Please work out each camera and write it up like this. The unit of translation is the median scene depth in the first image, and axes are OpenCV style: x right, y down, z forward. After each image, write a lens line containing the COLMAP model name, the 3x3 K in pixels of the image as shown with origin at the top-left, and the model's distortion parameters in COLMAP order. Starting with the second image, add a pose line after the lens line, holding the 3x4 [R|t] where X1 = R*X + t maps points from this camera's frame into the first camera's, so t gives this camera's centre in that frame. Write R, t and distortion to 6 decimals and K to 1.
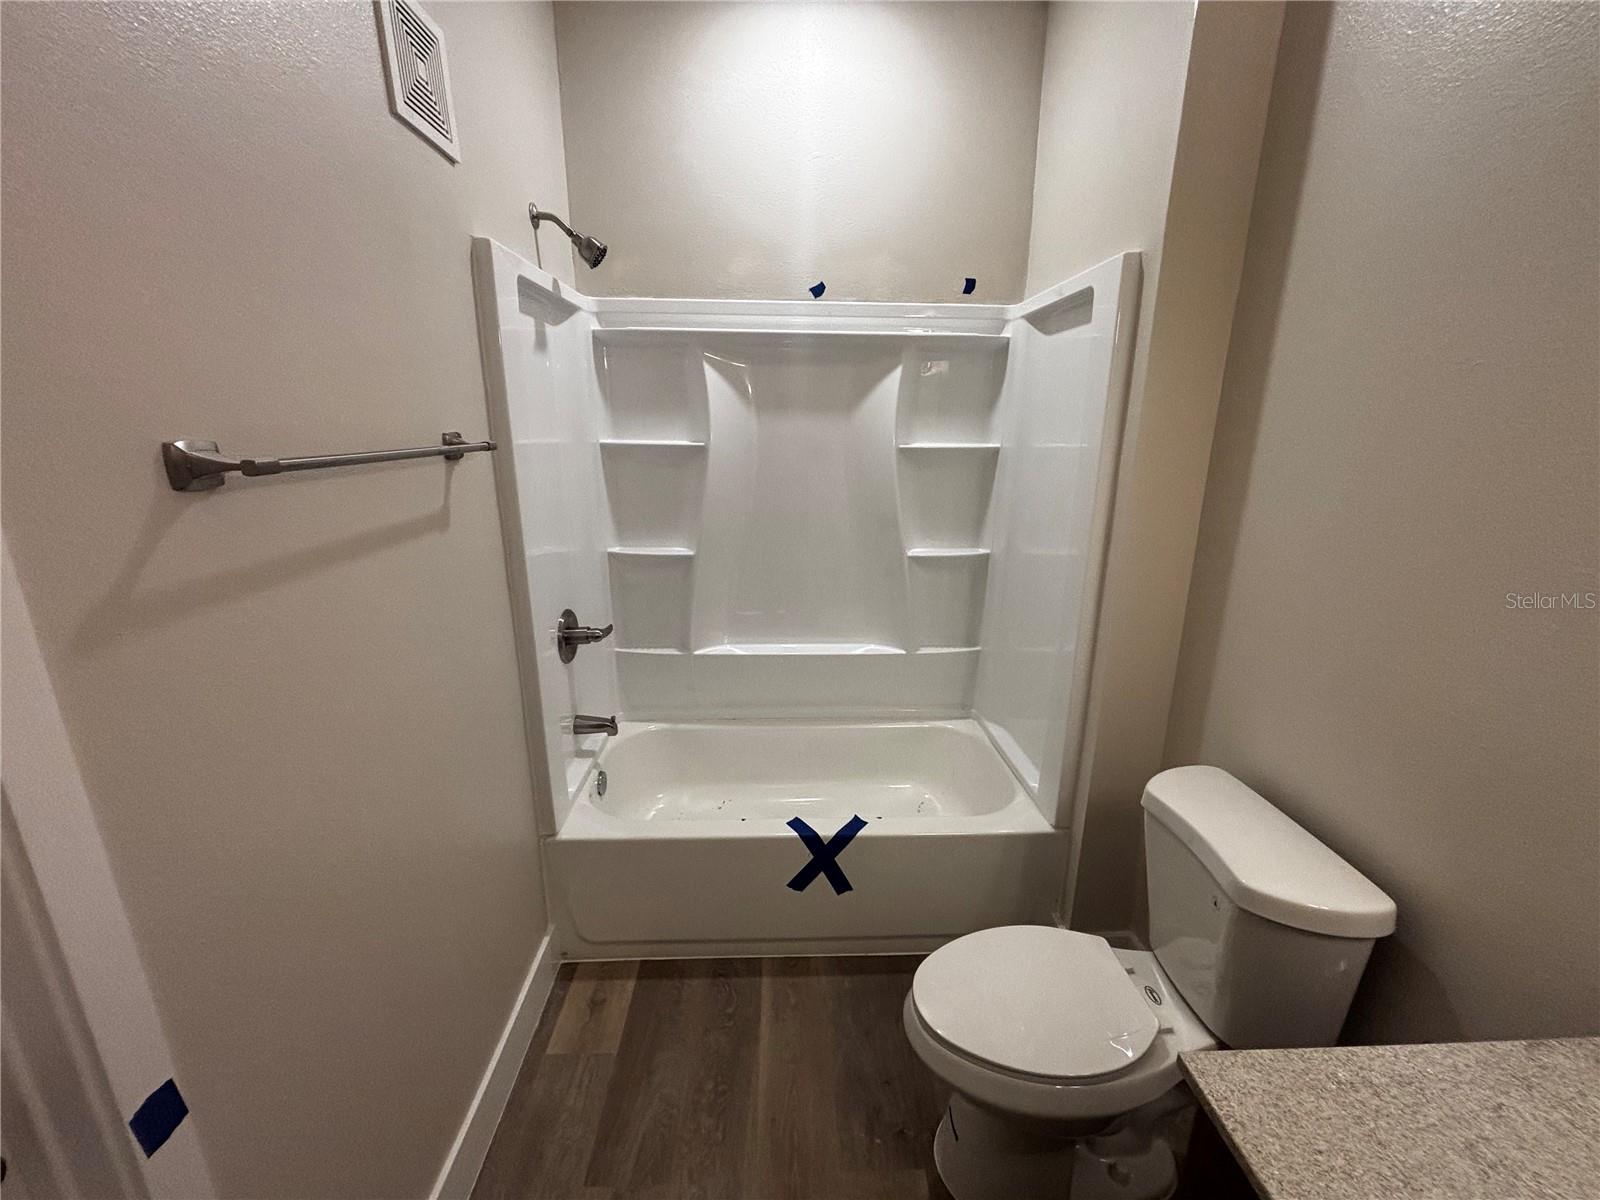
lens RADIAL K [[646.6, 0, 804.2], [0, 646.6, 598.4], [0, 0, 1]] dist [0.007016, -0.000298]
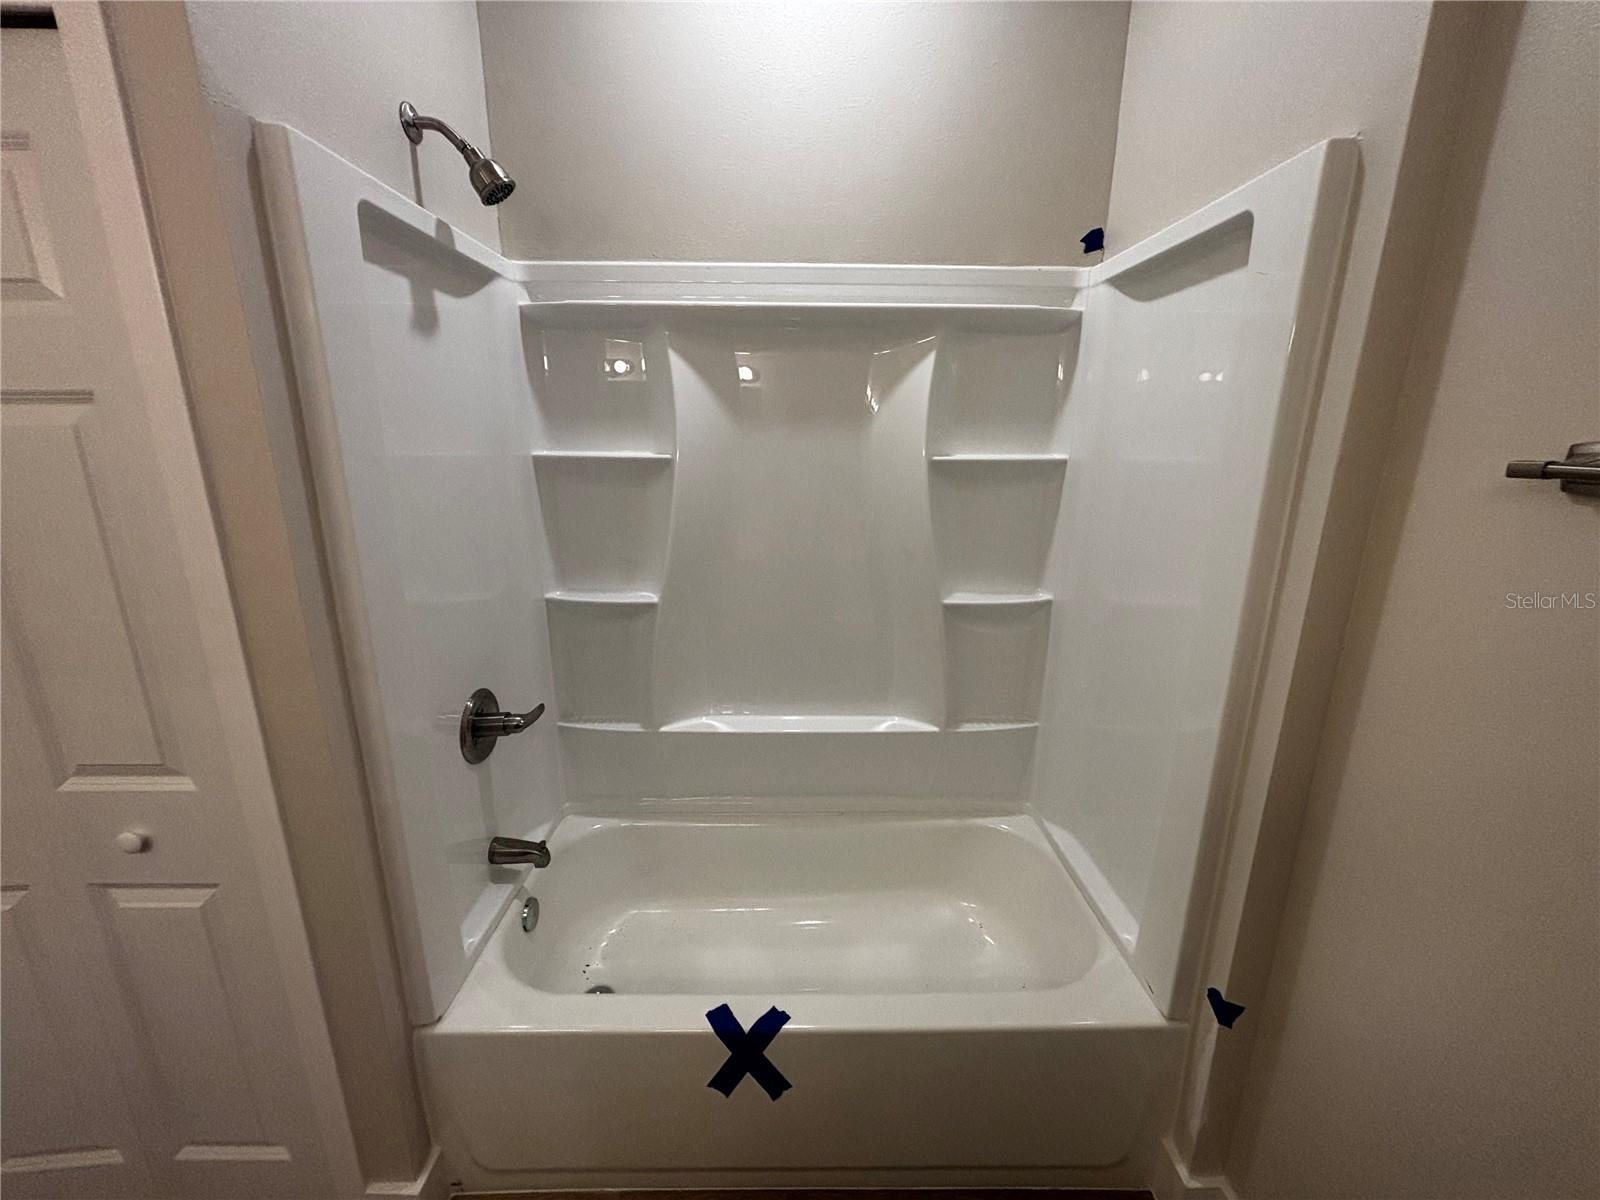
lens RADIAL K [[646.6, 0, 786.9], [0, 646.6, 596.0], [0, 0, 1]] dist [0.007016, -0.000298]
pose [[0.999312, 0.002718, -0.036979, 0.008014], [-0.003358, 0.999845, -0.017264, -0.066891], [0.036927, 0.017376, 0.999167, 0.266978]]
